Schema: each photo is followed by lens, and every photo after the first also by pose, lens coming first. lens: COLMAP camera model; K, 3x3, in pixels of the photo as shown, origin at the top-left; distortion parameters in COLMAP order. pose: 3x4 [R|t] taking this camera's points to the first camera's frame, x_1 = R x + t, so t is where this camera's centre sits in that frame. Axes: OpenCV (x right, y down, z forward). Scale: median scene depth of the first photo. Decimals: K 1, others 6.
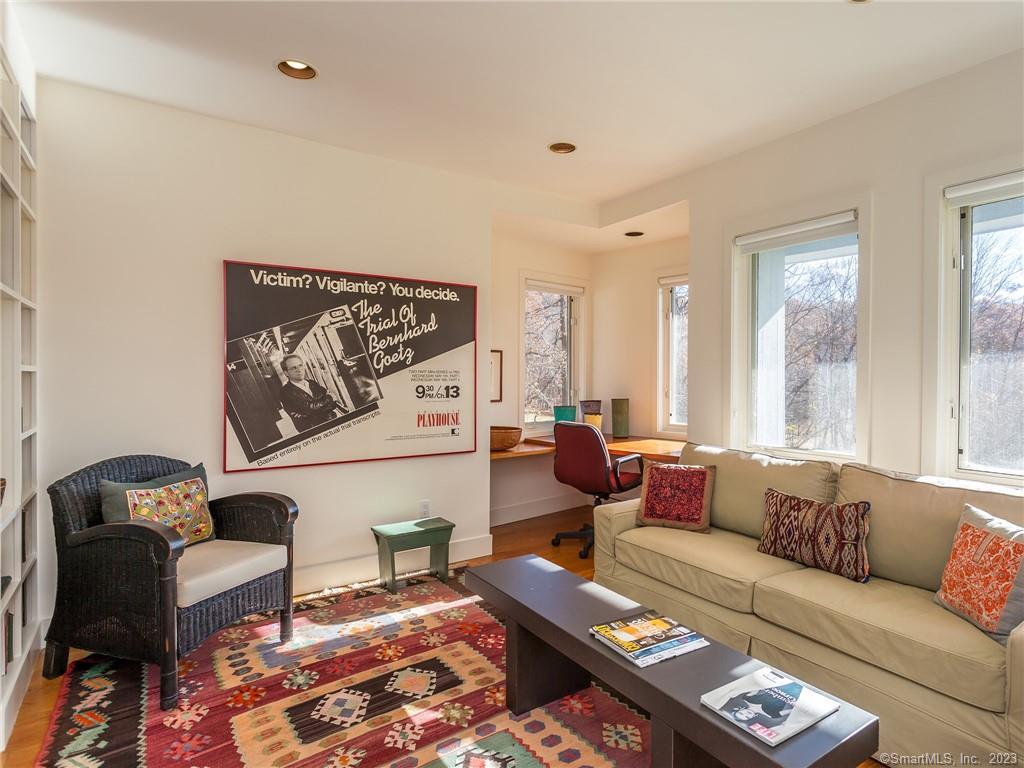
lens RADIAL K [[578.2, 0, 515.4], [0, 578.2, 380.5], [0, 0, 1]] dist [0.004350, 0.001953]
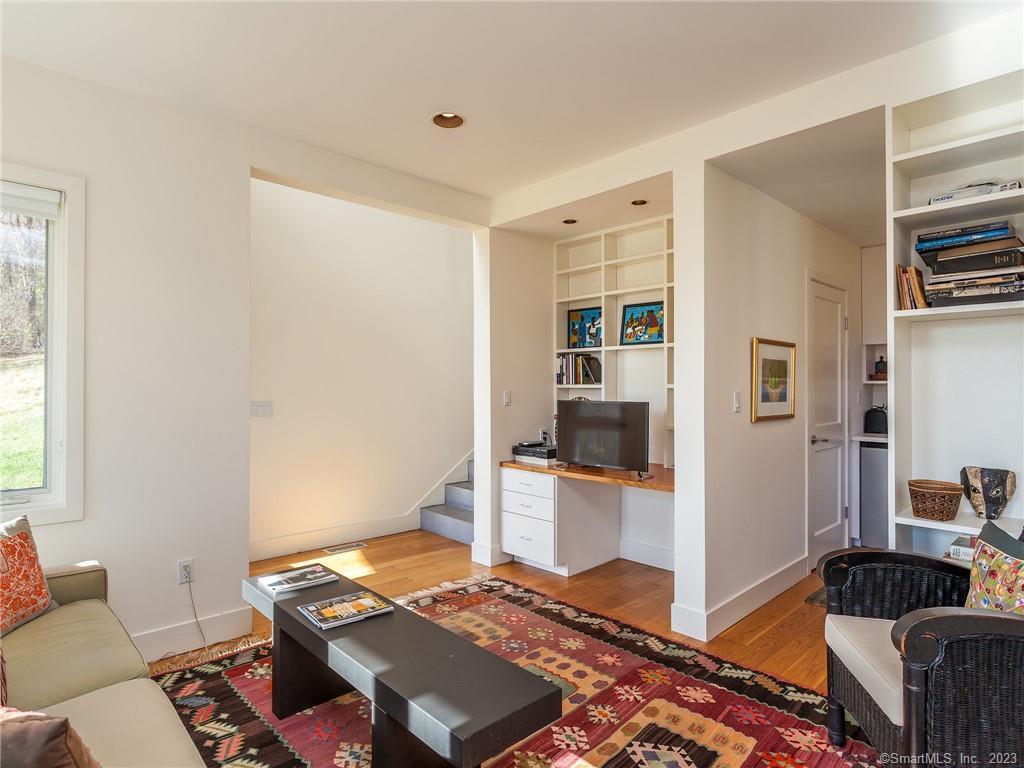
lens RADIAL K [[578.2, 0, 516.3], [0, 578.2, 387.7], [0, 0, 1]] dist [0.004350, 0.001953]
pose [[-0.975932, -0.002544, -0.218061, 0.126585], [-0.004488, 0.999954, 0.008420, -0.020207], [0.218030, 0.009196, -0.975899, 1.942212]]
